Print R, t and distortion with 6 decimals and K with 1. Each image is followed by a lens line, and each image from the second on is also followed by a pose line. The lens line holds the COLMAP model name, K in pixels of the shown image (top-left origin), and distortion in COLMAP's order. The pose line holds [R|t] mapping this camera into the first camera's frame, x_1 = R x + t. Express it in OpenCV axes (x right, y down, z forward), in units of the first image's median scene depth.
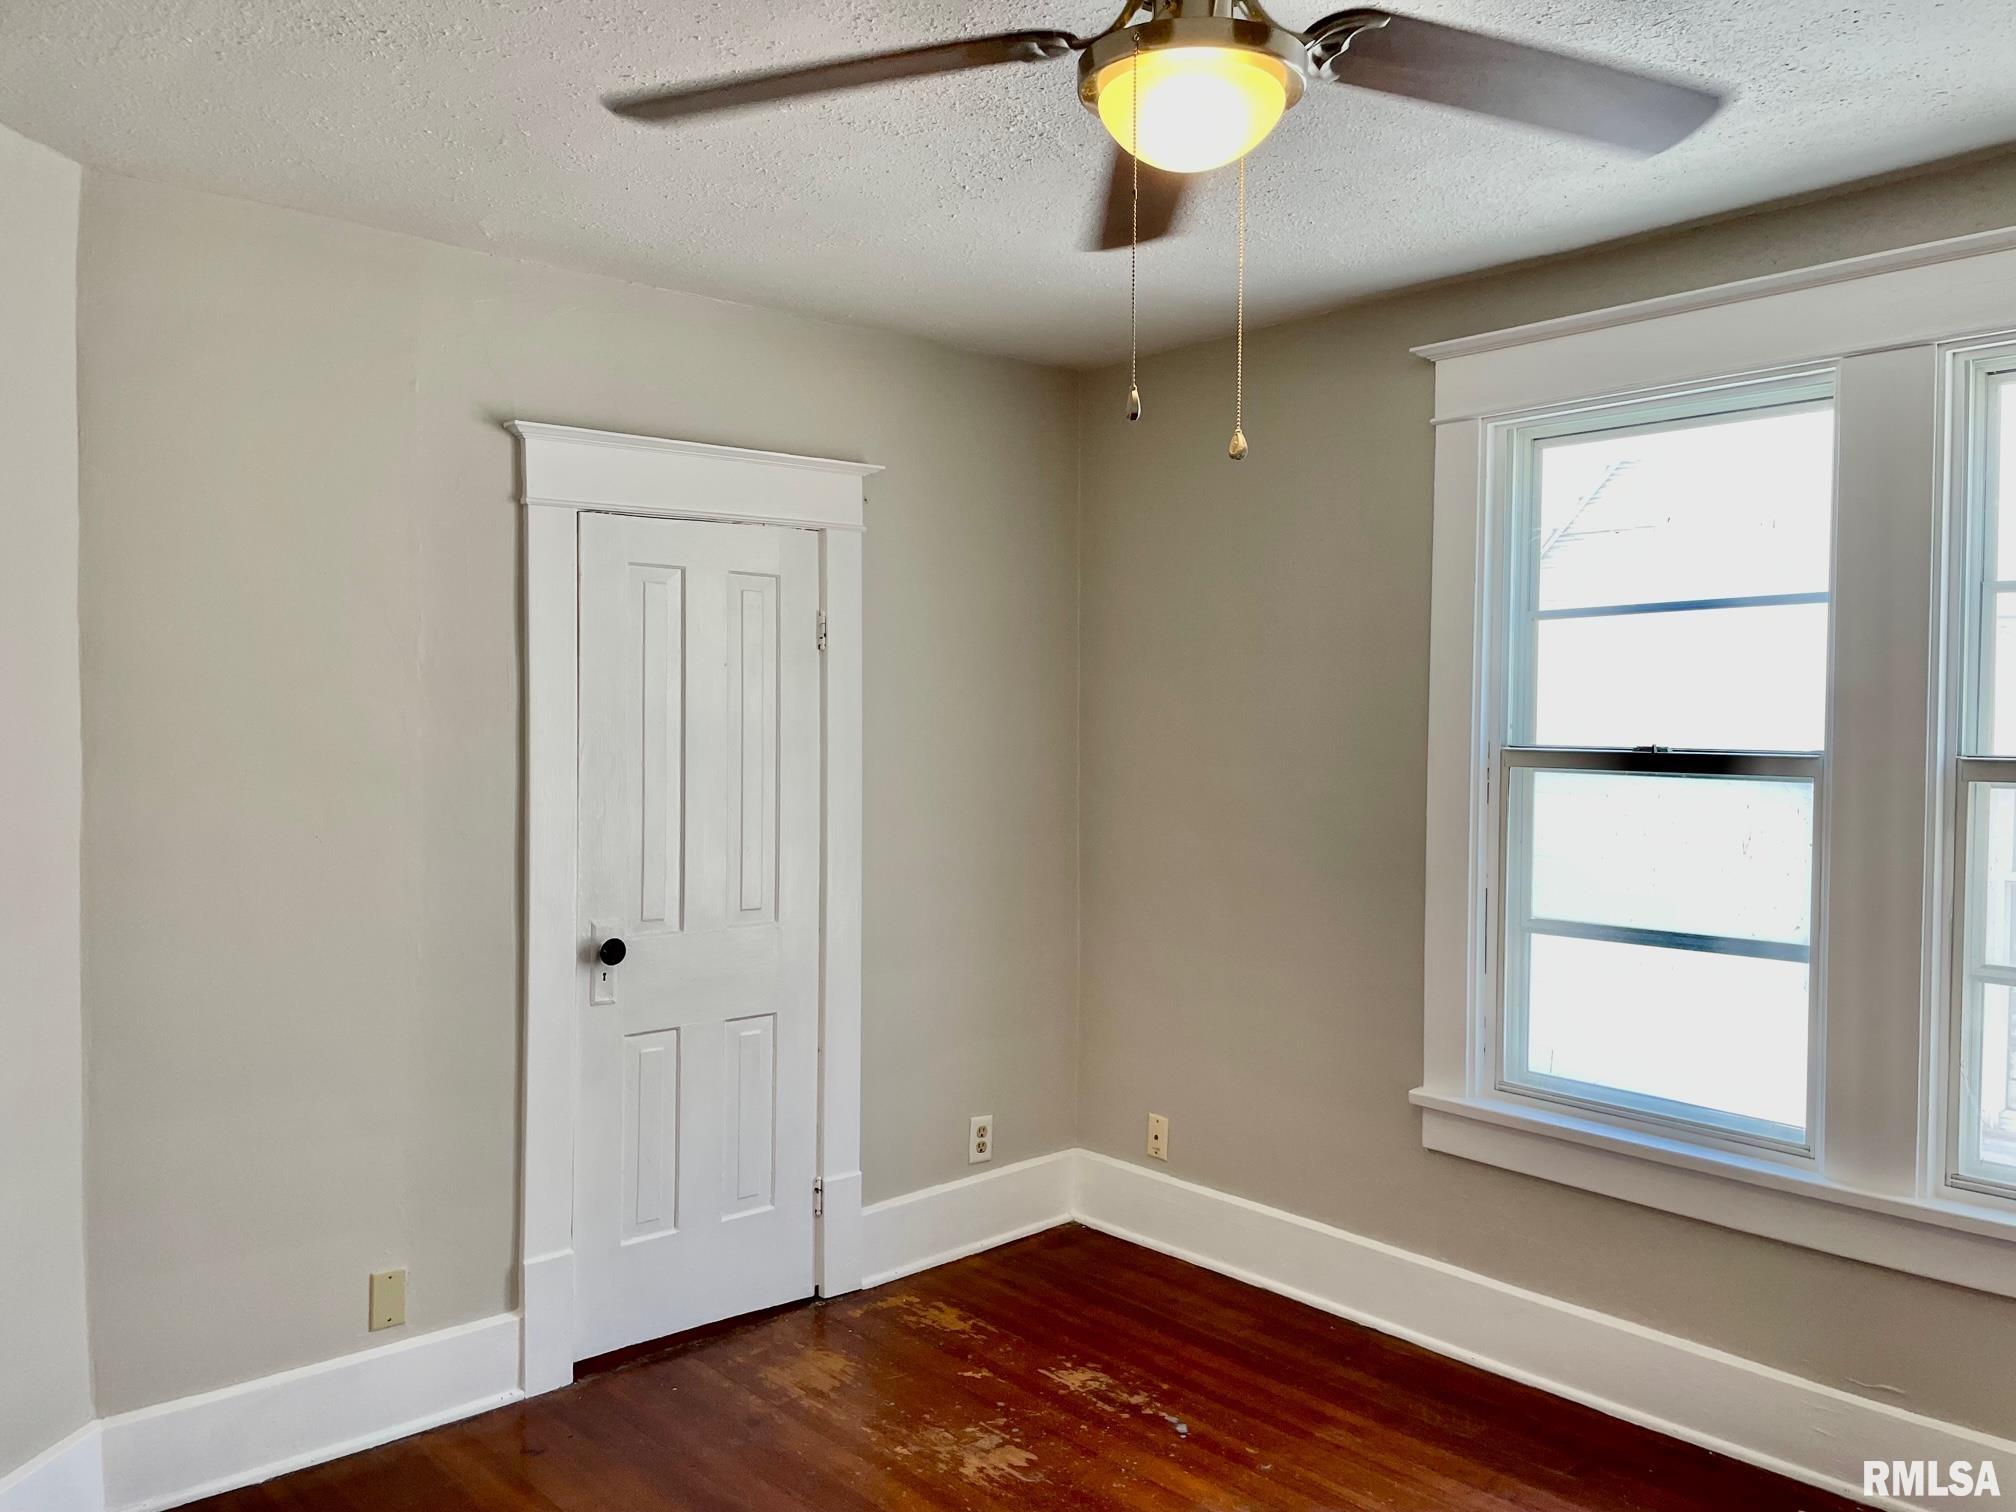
lens RADIAL K [[1522.6, 0, 1012.5], [0, 1522.6, 752.1], [0, 0, 1]] dist [0.088441, -0.112861]
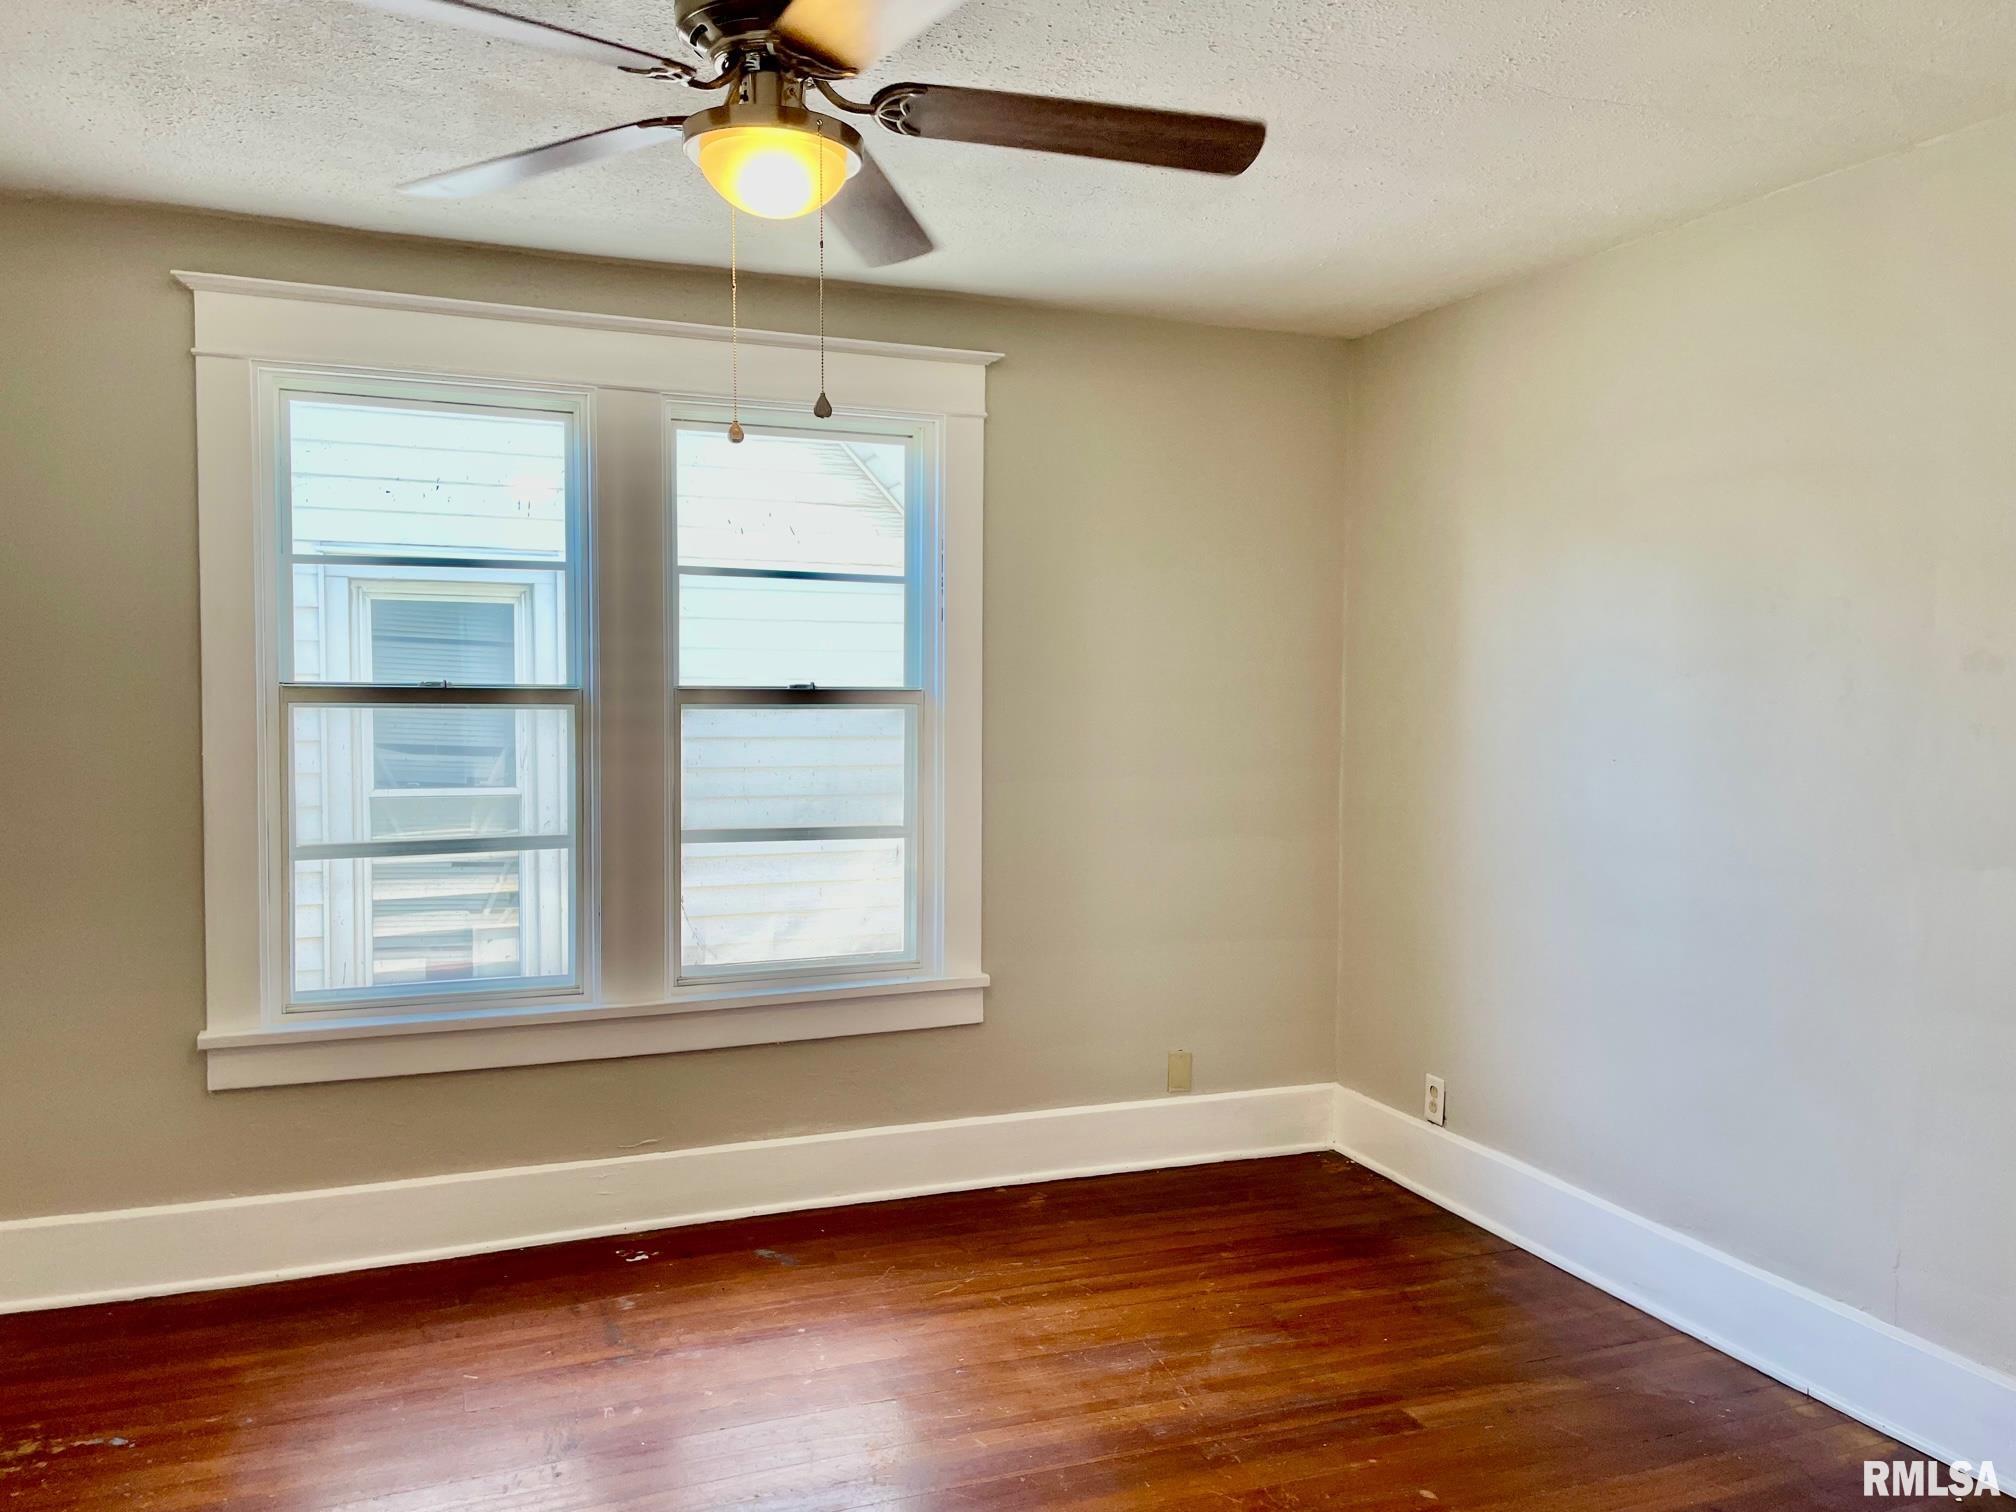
lens RADIAL K [[1522.6, 0, 1009.1], [0, 1522.6, 721.8], [0, 0, 1]] dist [0.088441, -0.112861]
pose [[0.339164, -0.036393, 0.940023, -0.505529], [0.009693, 0.999334, 0.035193, -0.009940], [-0.940677, -0.002825, 0.339291, 0.186121]]
